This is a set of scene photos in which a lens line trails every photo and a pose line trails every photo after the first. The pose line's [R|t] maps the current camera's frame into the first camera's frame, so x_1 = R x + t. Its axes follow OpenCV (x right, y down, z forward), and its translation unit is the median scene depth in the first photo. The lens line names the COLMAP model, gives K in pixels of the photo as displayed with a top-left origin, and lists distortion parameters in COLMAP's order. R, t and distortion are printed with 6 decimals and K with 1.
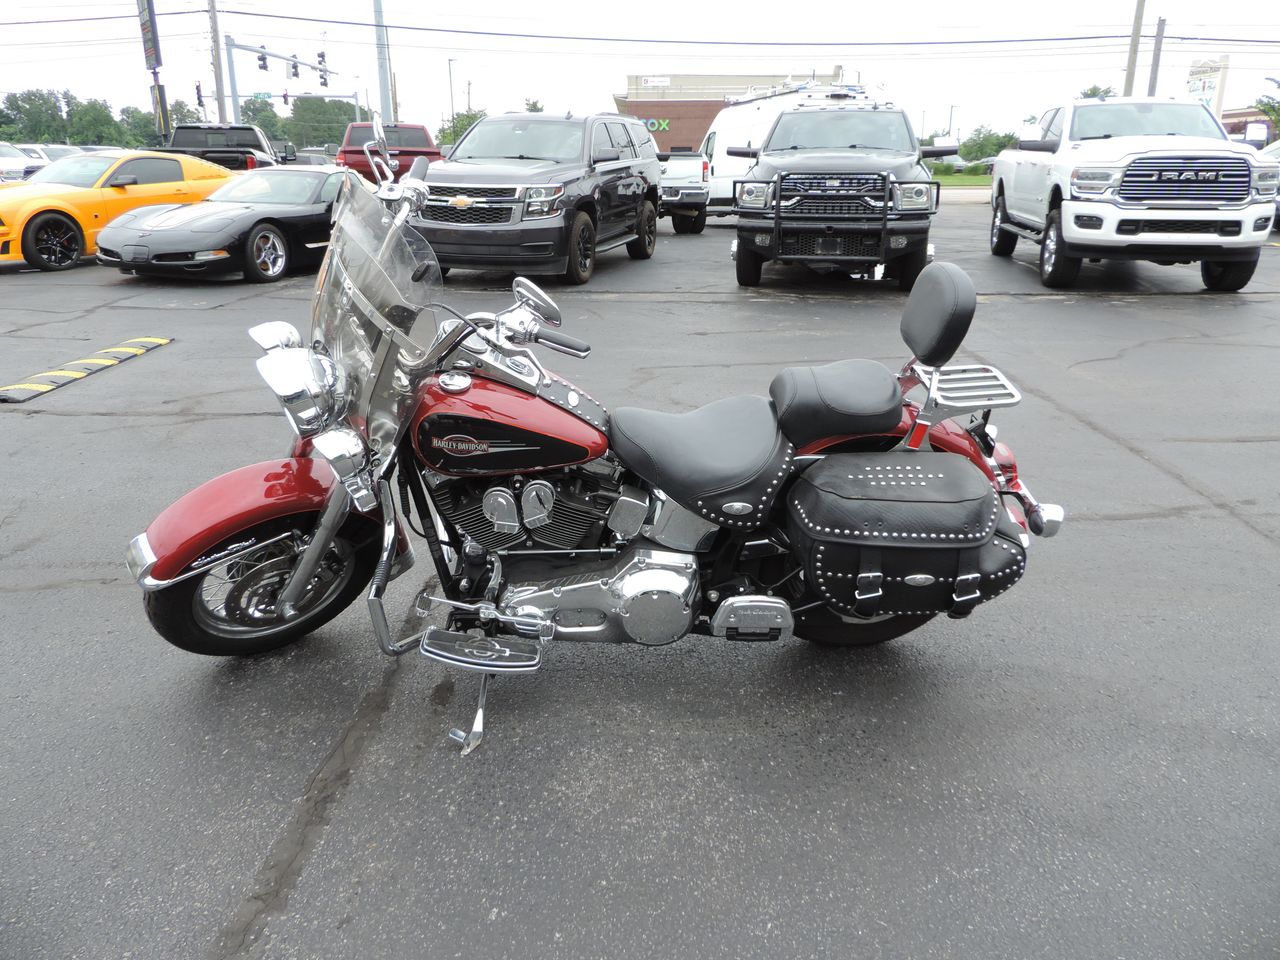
lens RADIAL K [[899.9, 0, 633.2], [0, 899.9, 475.4], [0, 0, 1]] dist [-0.050370, -0.002563]
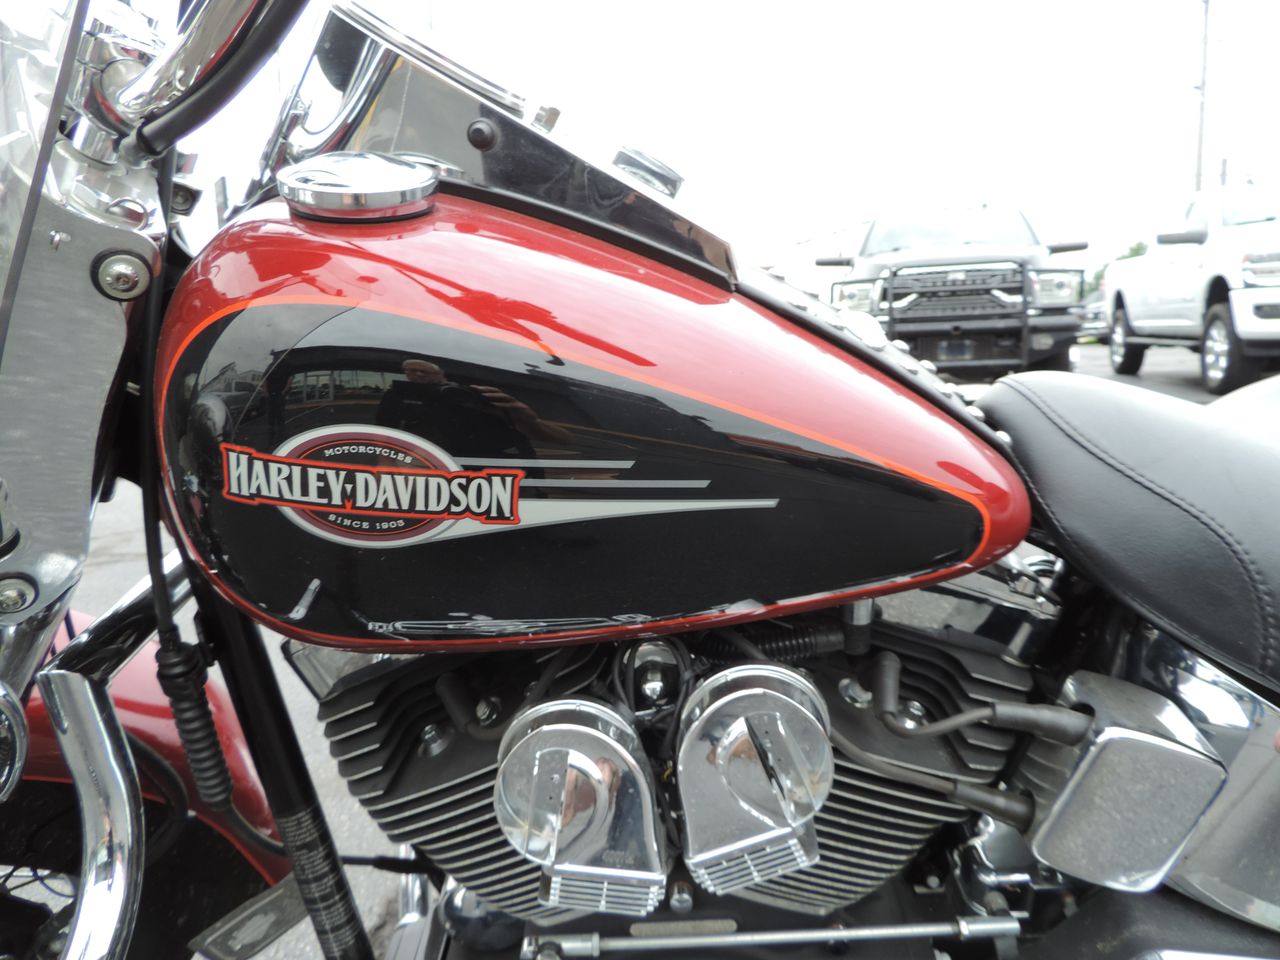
lens RADIAL K [[913.4, 0, 640.0], [0, 913.4, 480.0], [0, 0, 1]] dist [-0.007669, -0.015607]
pose [[0.997975, -0.025199, -0.058405, -0.112353], [0.015021, 0.985577, -0.168560, -0.001543], [0.061810, 0.167342, 0.983960, 0.734015]]
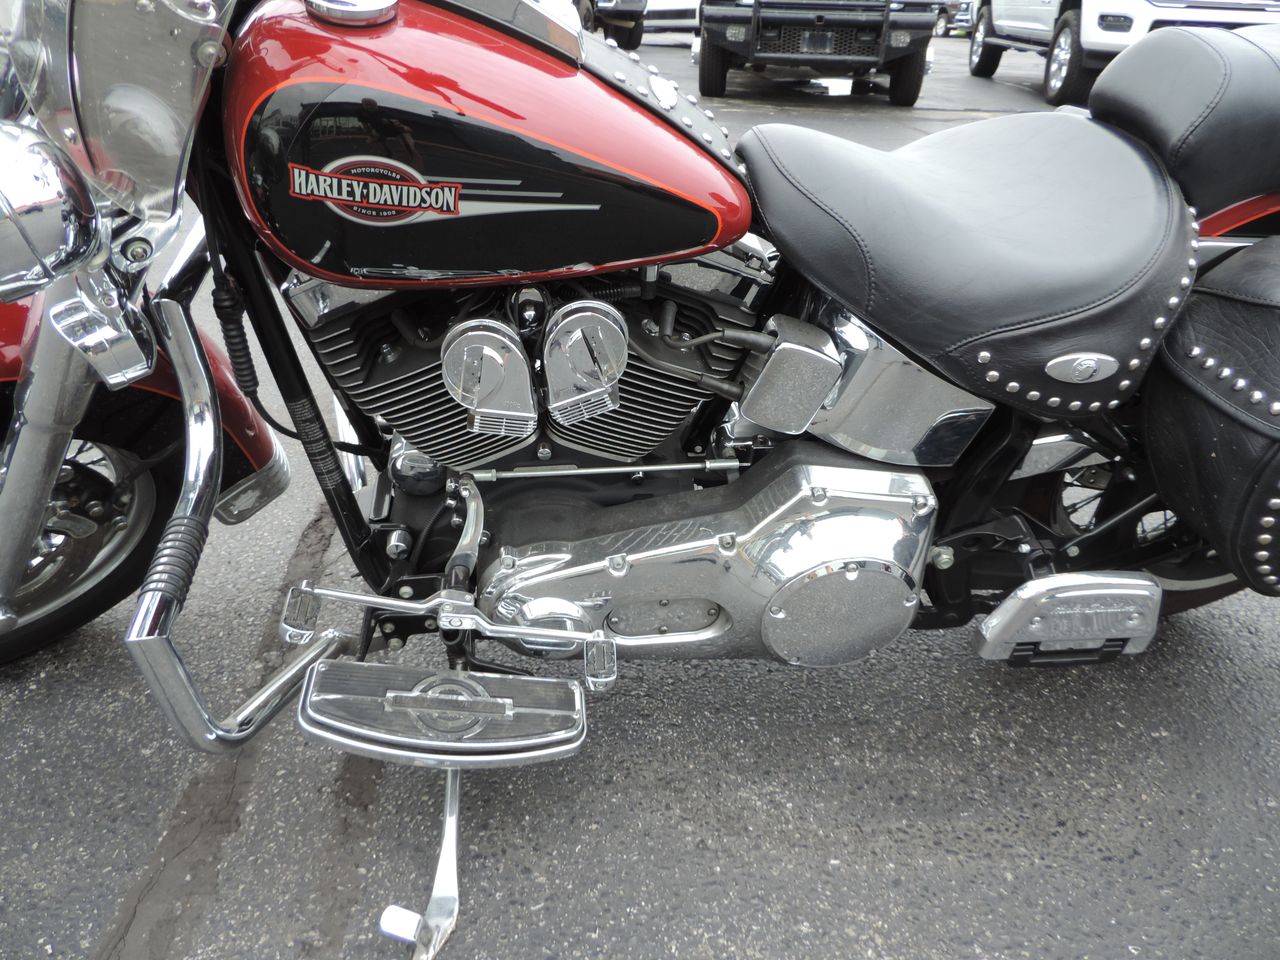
lens RADIAL K [[913.4, 0, 640.0], [0, 913.4, 480.0], [0, 0, 1]] dist [-0.007669, -0.015607]
pose [[0.995527, -0.018038, 0.092736, -0.114009], [0.002923, 0.987014, 0.160609, 0.017670], [-0.094429, -0.159619, 0.982652, 0.569178]]
